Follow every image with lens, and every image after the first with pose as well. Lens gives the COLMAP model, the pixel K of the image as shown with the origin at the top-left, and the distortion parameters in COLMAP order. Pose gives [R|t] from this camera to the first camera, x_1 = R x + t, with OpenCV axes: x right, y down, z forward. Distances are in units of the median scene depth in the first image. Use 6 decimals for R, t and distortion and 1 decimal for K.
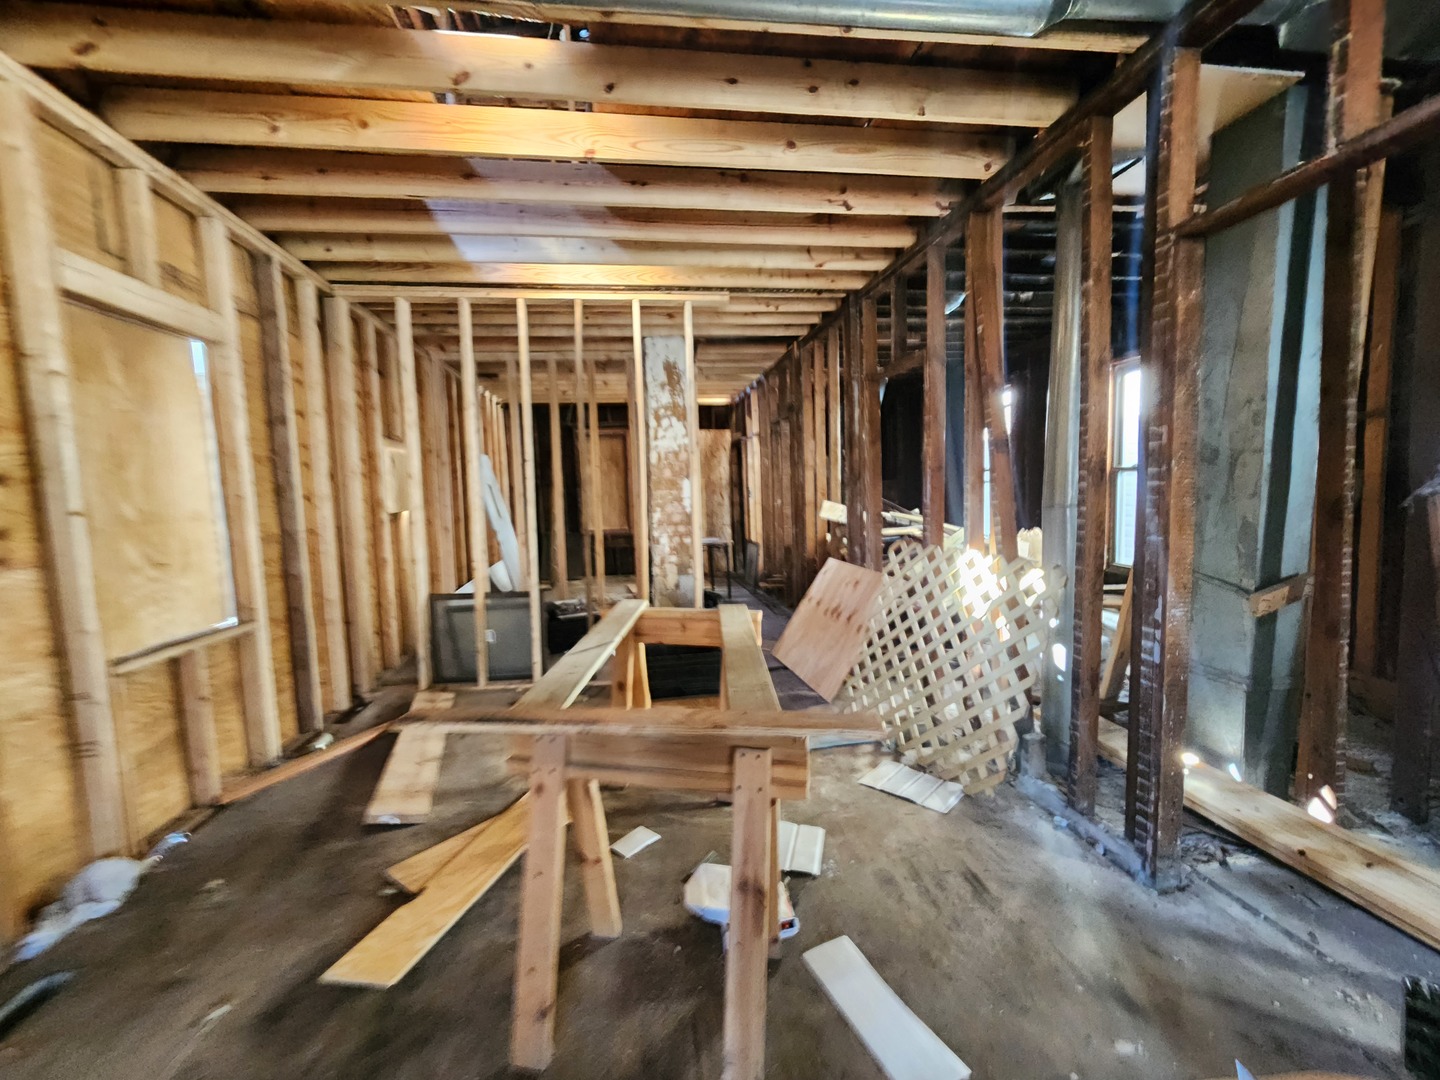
lens RADIAL K [[604.0, 0, 725.5], [0, 604.0, 537.5], [0, 0, 1]] dist [0.001810, 0.000985]
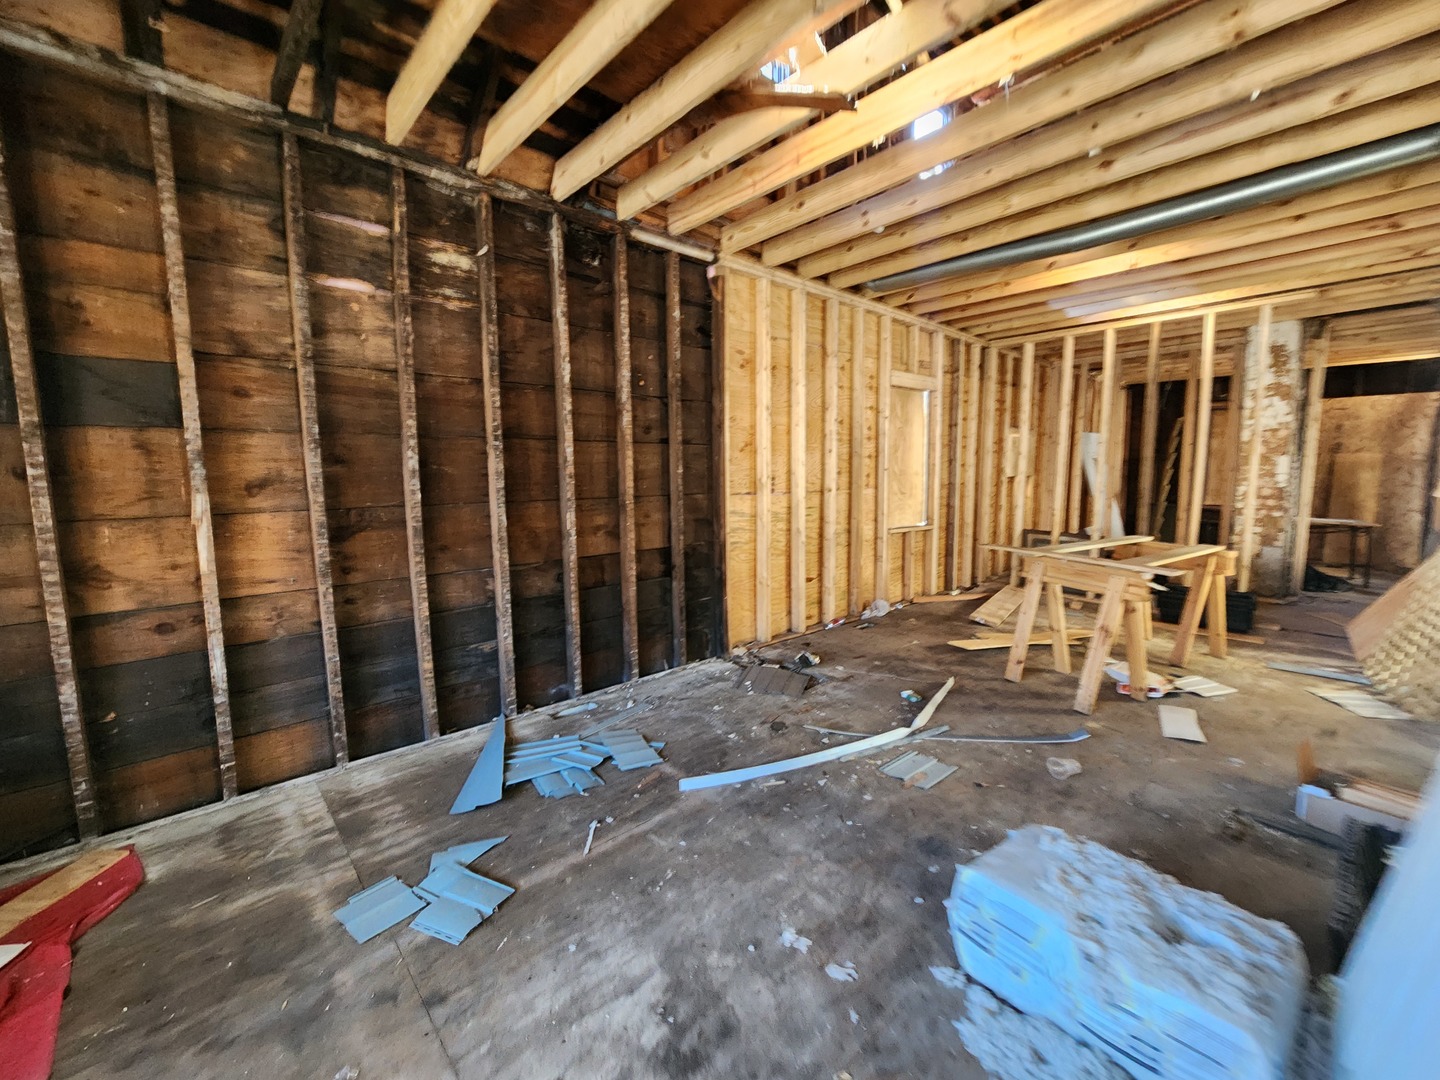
lens RADIAL K [[604.0, 0, 725.5], [0, 604.0, 537.5], [0, 0, 1]] dist [0.001810, 0.000985]
pose [[0.561410, 0.119079, -0.818926, 0.402887], [-0.079088, 0.992784, 0.090141, 0.040536], [0.823750, 0.014161, 0.566776, -0.586648]]
